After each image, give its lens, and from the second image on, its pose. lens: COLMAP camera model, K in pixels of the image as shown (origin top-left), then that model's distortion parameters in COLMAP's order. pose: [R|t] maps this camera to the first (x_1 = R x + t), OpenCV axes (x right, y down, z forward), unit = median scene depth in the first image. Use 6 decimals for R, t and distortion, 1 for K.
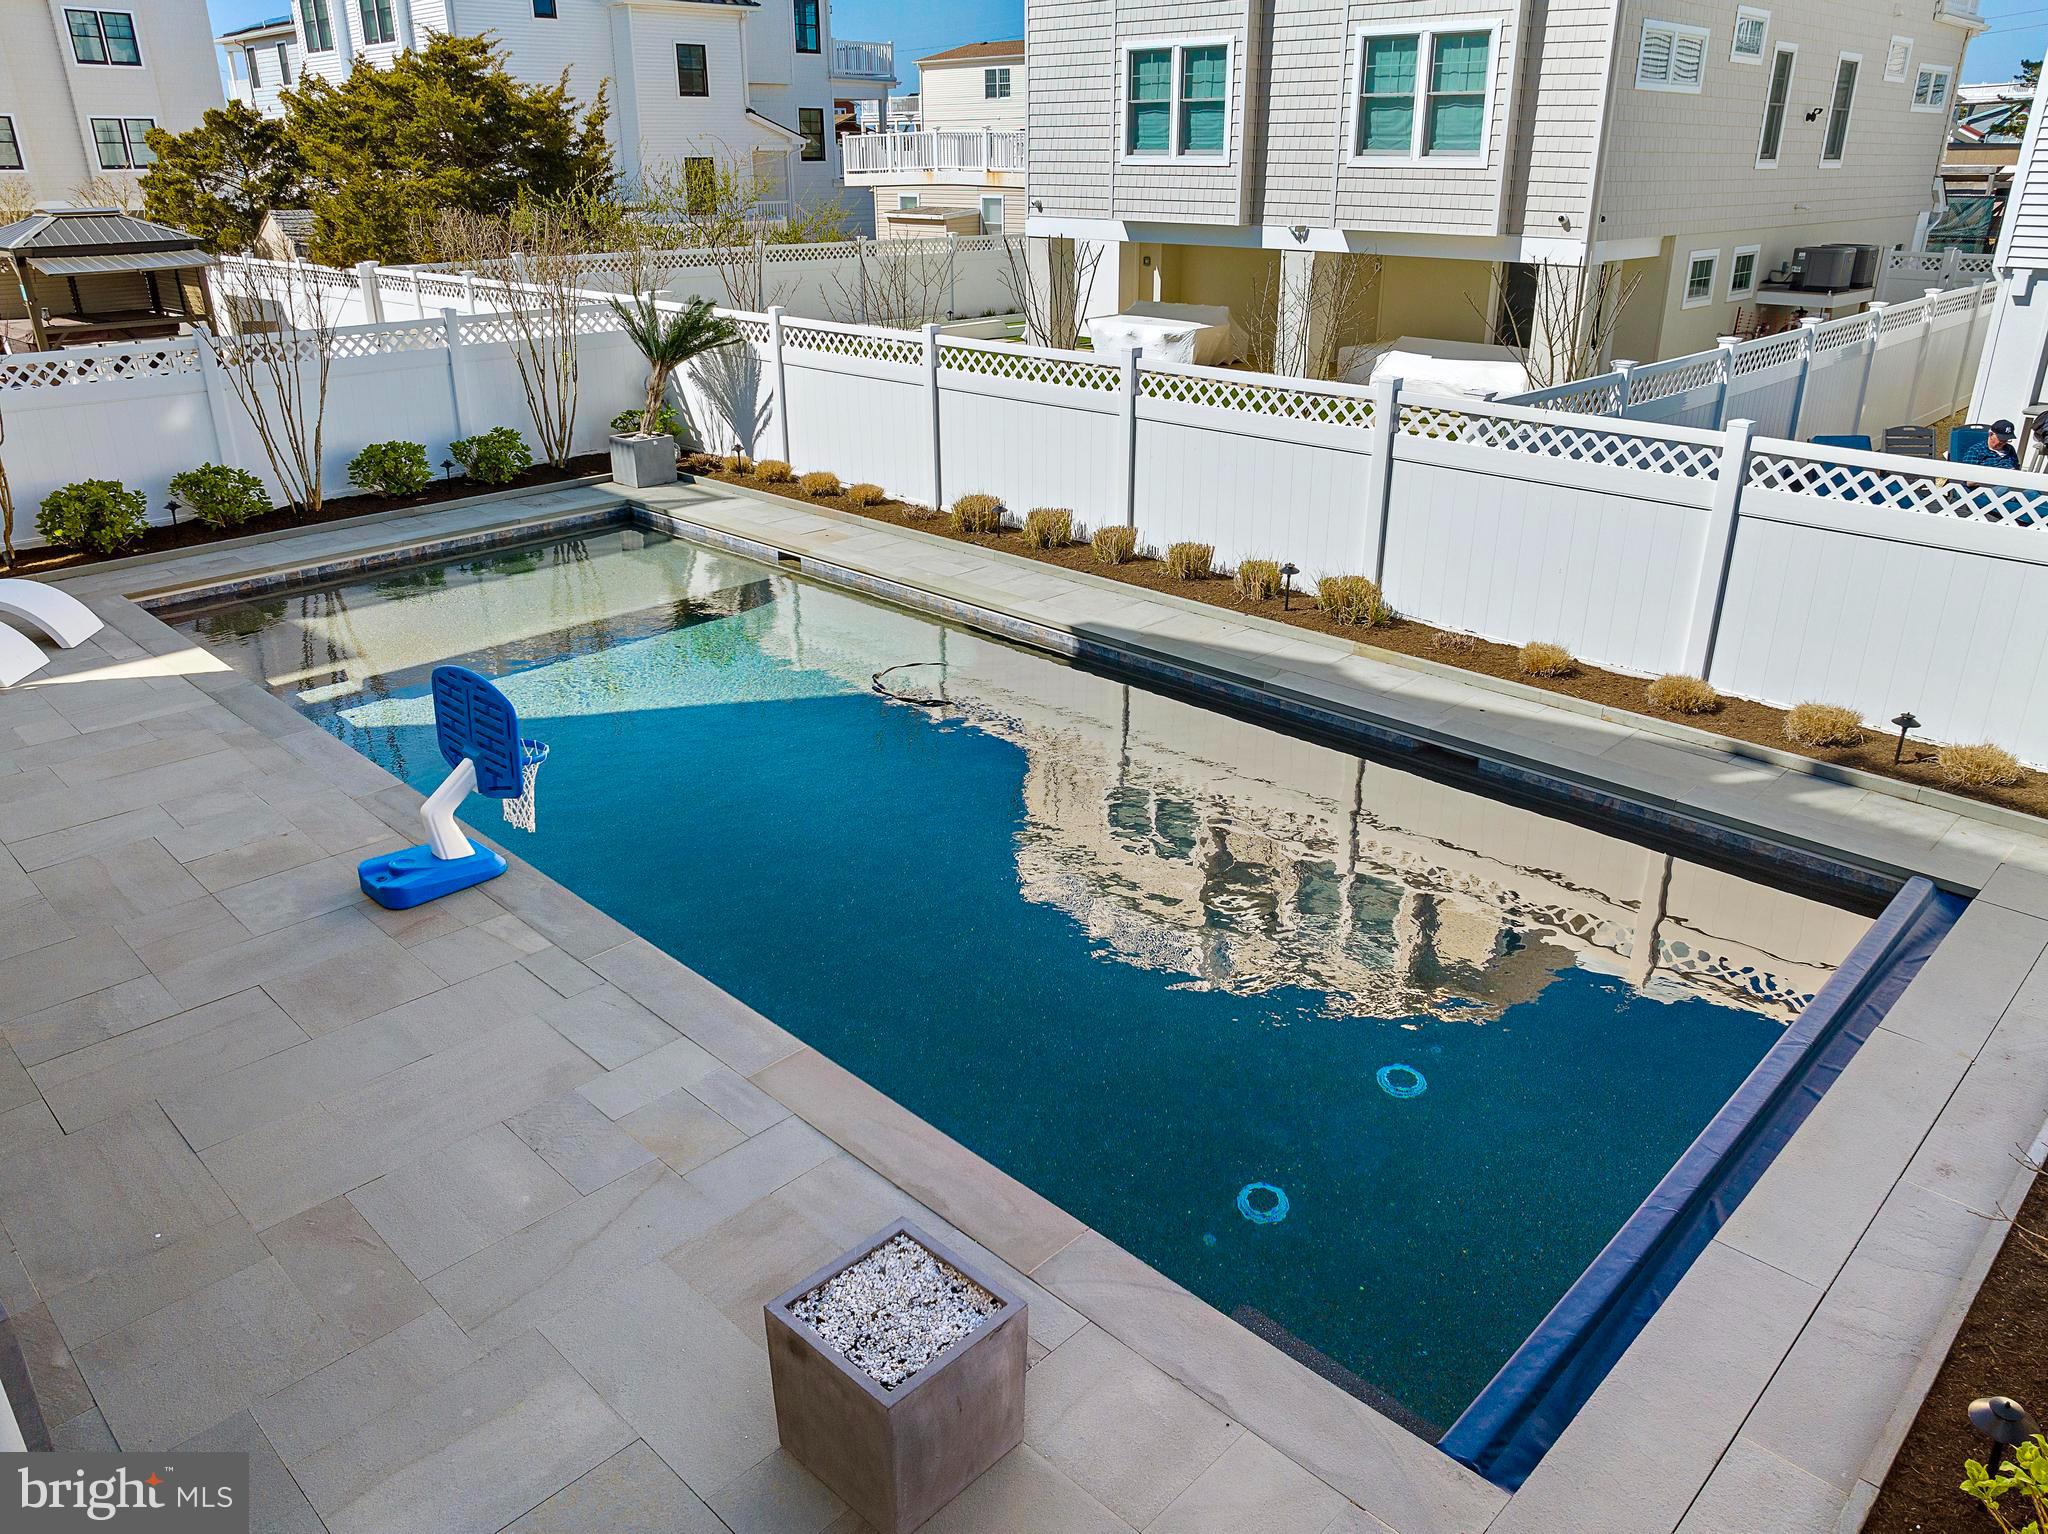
lens RADIAL K [[1439.3, 0, 1022.2], [0, 1439.3, 753.5], [0, 0, 1]] dist [-0.041018, 0.004798]
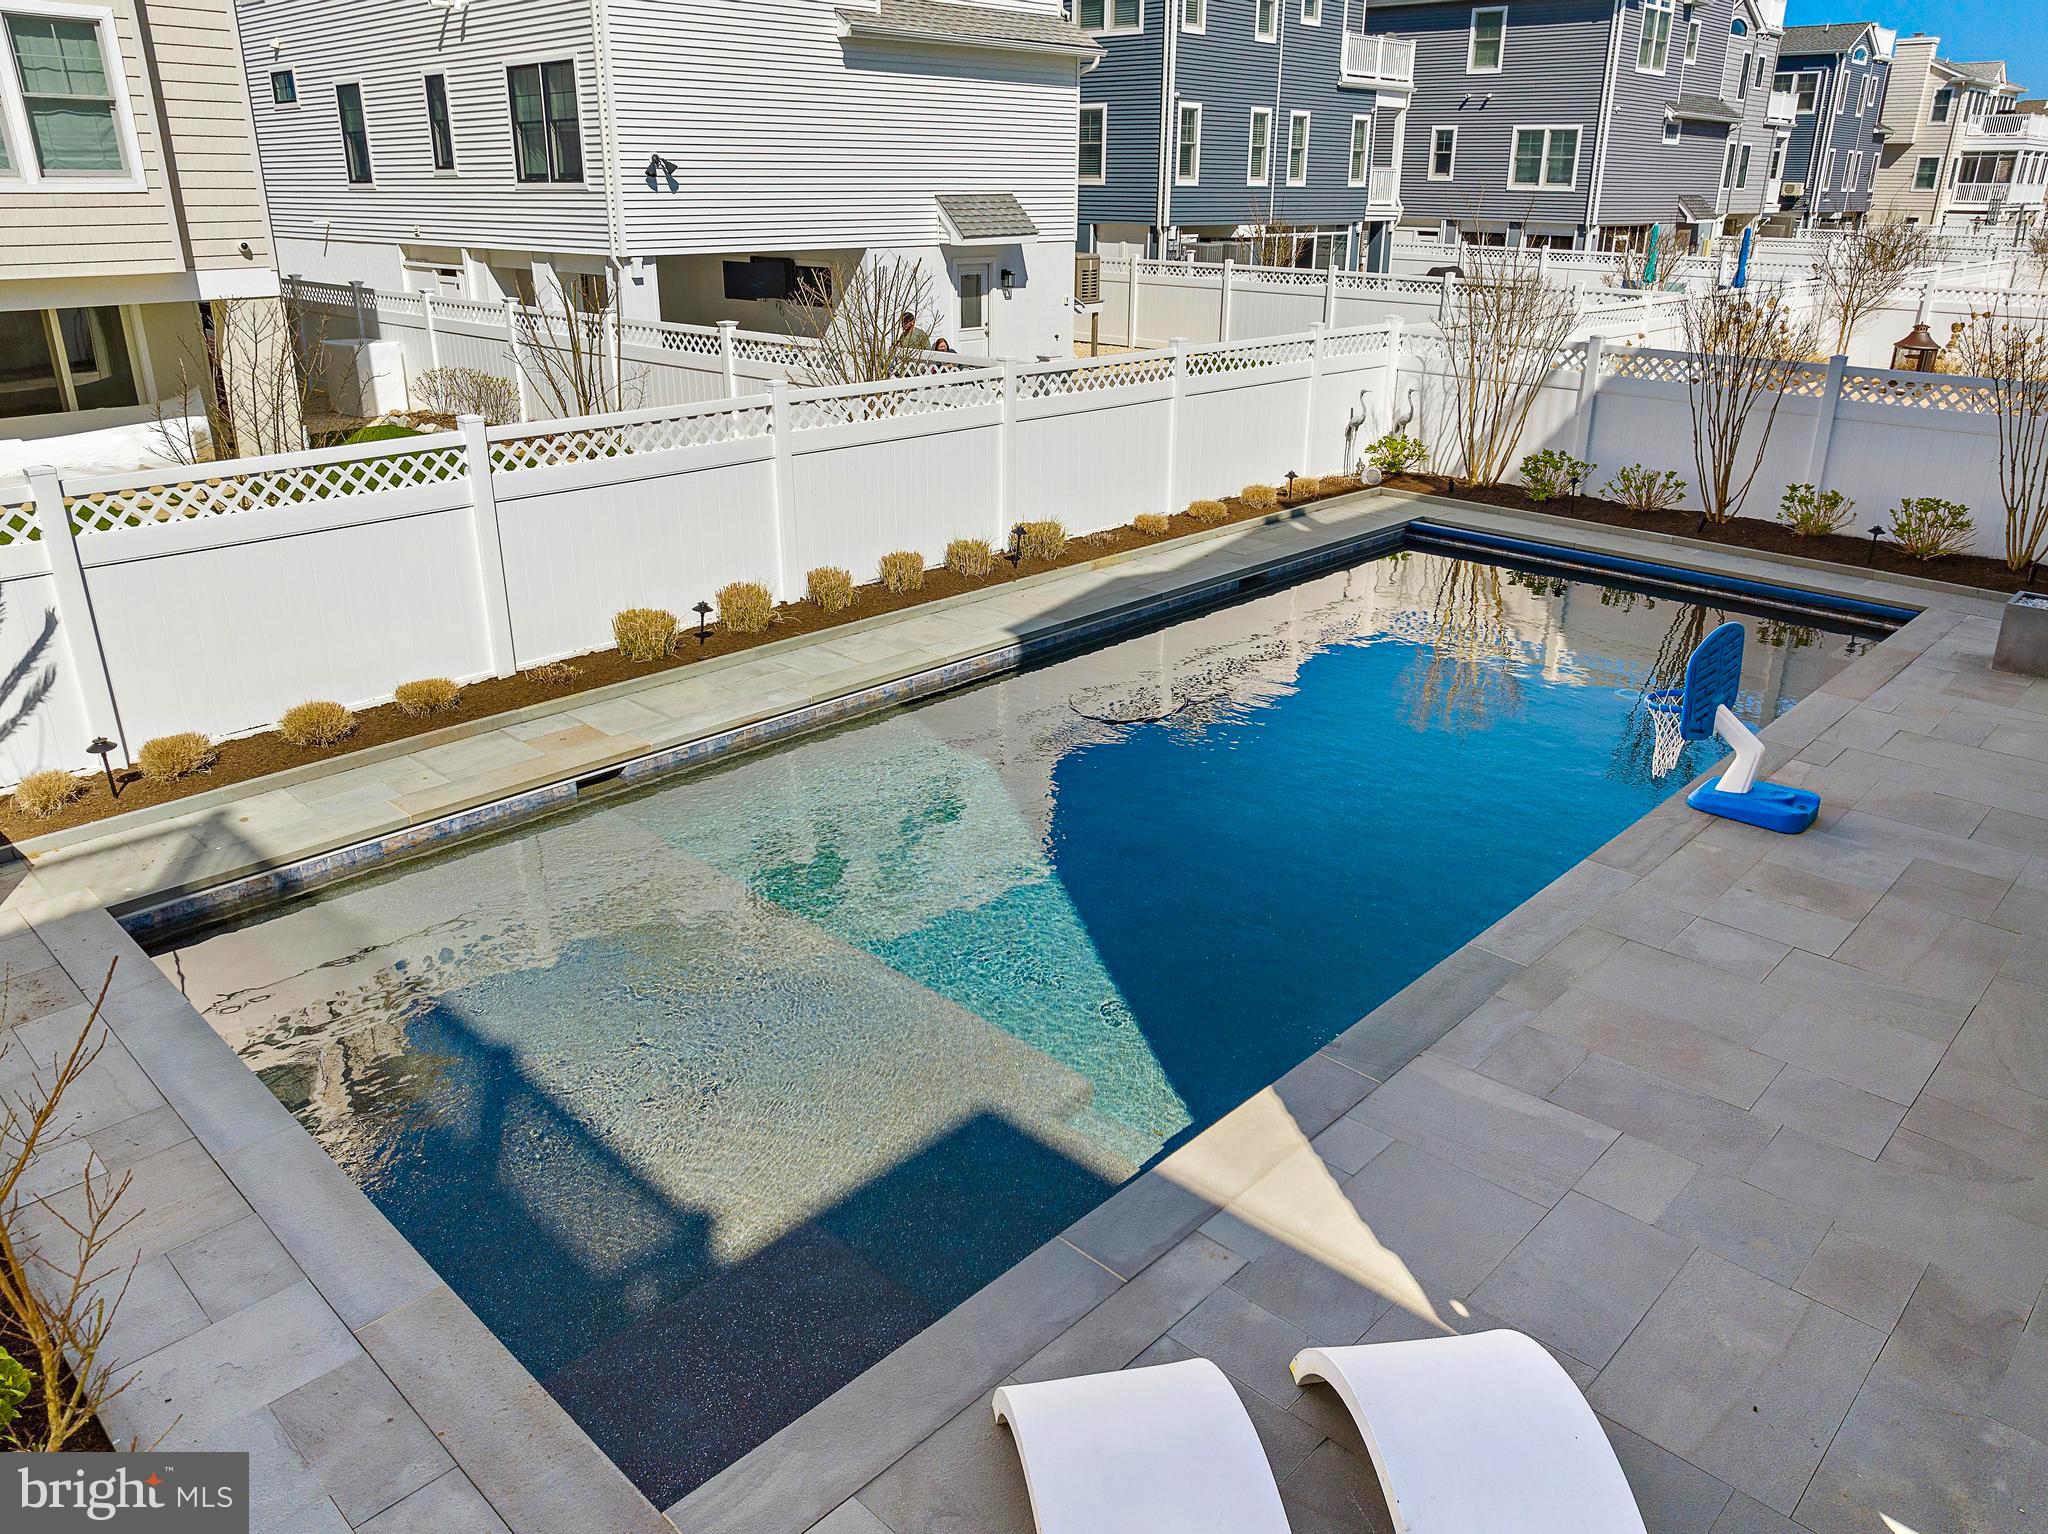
lens RADIAL K [[1436.7, 0, 1019.2], [0, 1436.7, 759.8], [0, 0, 1]] dist [-0.064592, 0.034377]
pose [[-0.000434, -0.375917, 0.926653, -0.673090], [0.379060, 0.857437, 0.348015, -0.262644], [-0.925372, 0.351409, 0.142123, 0.637144]]
